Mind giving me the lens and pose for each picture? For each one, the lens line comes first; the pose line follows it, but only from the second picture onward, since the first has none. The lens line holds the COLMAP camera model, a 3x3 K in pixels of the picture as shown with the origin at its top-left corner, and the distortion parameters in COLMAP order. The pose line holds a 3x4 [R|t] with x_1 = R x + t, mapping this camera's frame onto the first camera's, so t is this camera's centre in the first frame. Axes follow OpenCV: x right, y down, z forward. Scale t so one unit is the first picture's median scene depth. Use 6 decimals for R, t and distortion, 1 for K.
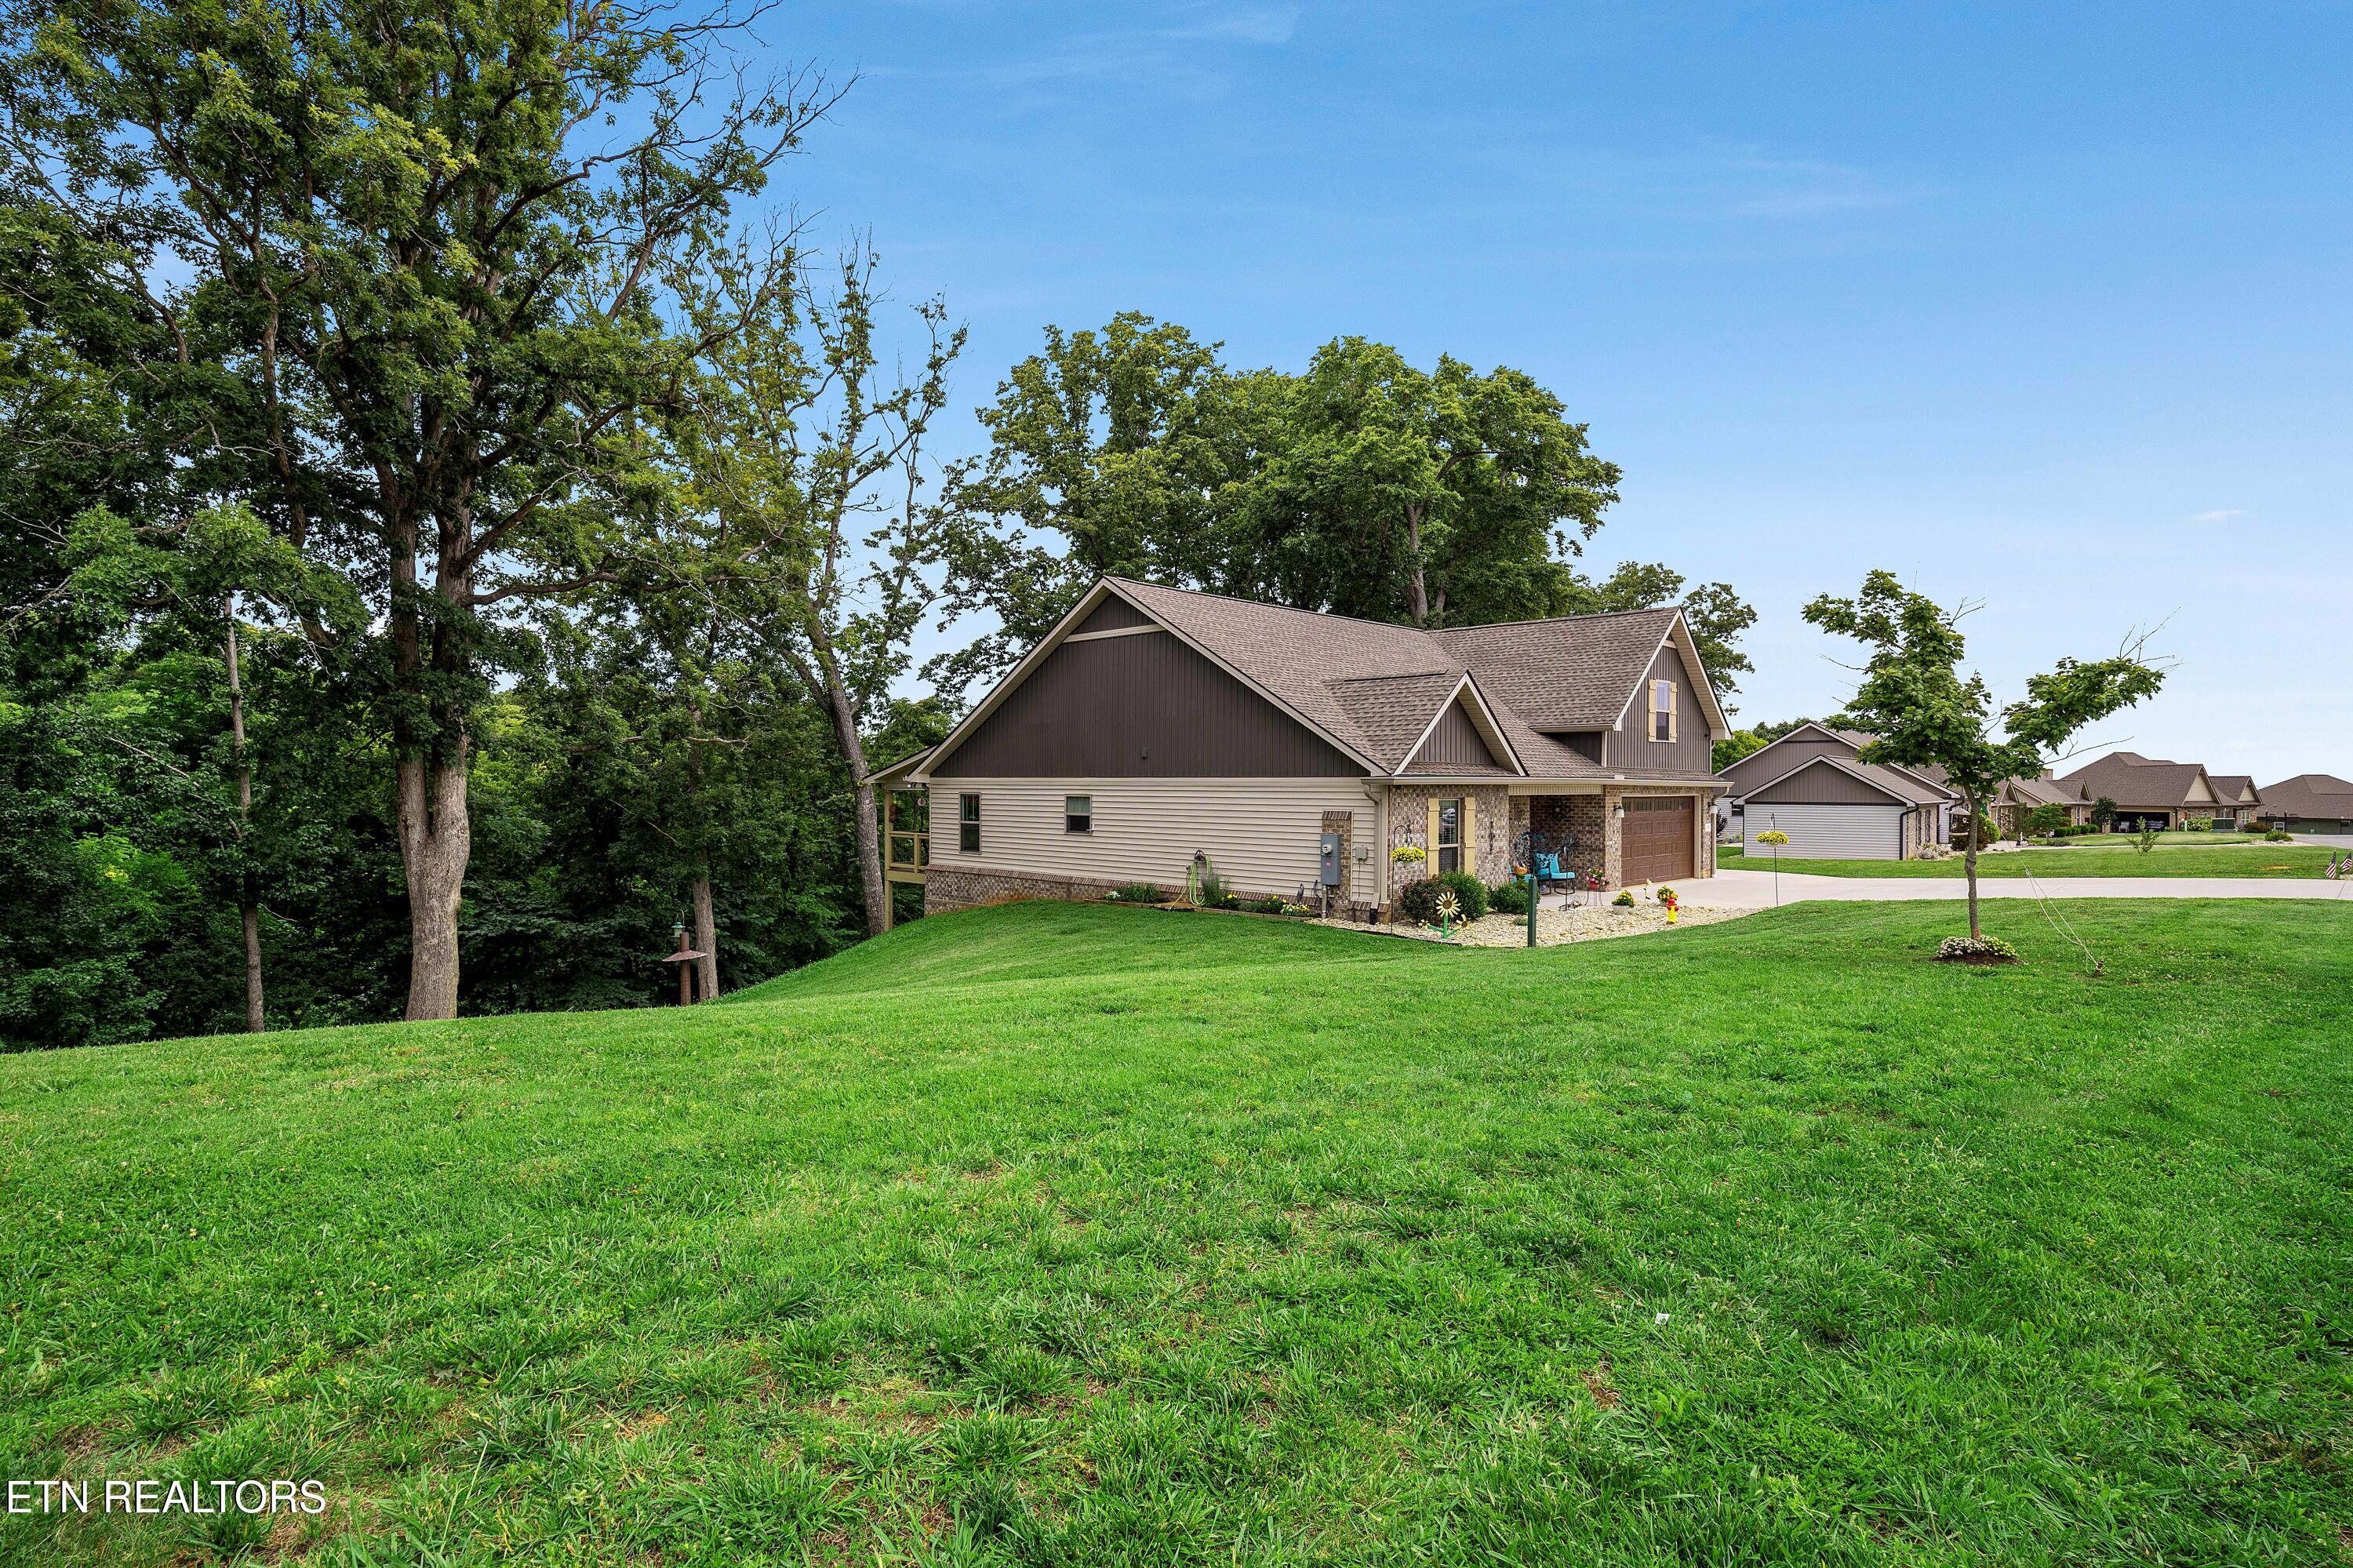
lens RADIAL K [[1193.0, 0, 1182.2], [0, 1193.0, 790.4], [0, 0, 1]] dist [0.001625, -0.000020]
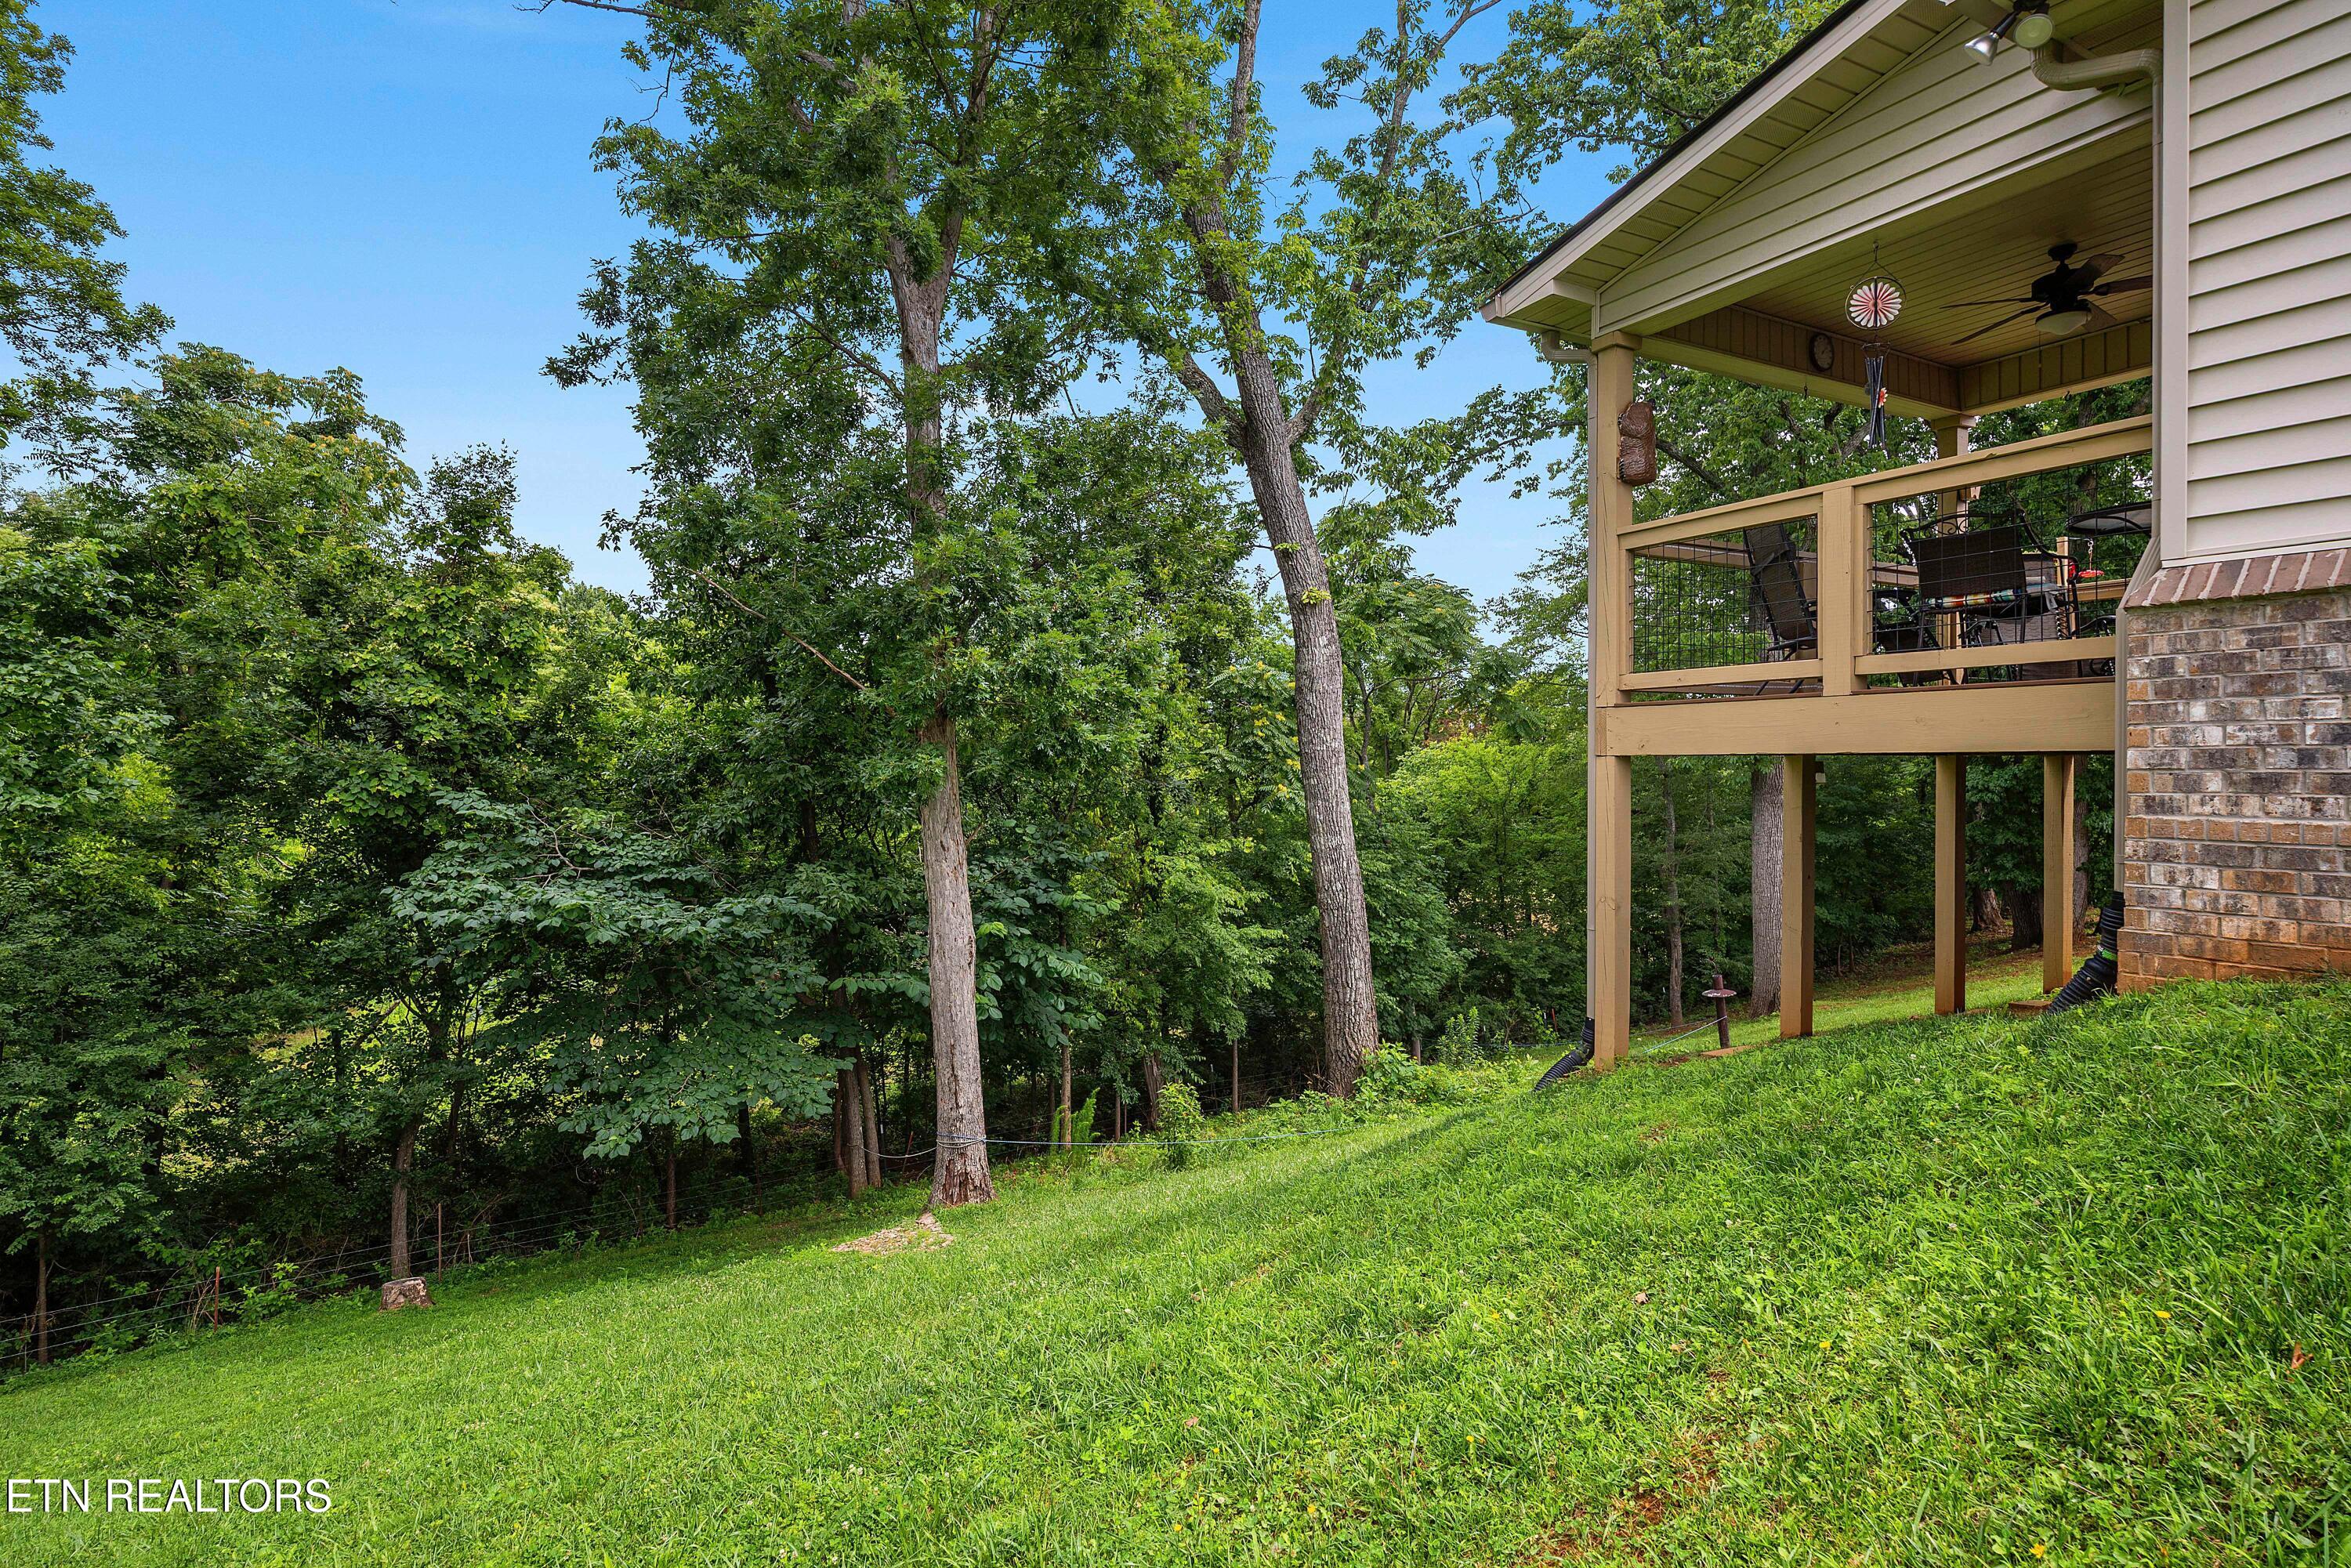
lens RADIAL K [[1191.9, 0, 1176.1], [0, 1191.9, 781.9], [0, 0, 1]] dist [0.001625, -0.000020]
pose [[0.957975, 0.000900, -0.286852, -0.181652], [0.000879, 0.999981, 0.006074, 0.055811], [0.286852, -0.006071, 0.957956, 0.540767]]
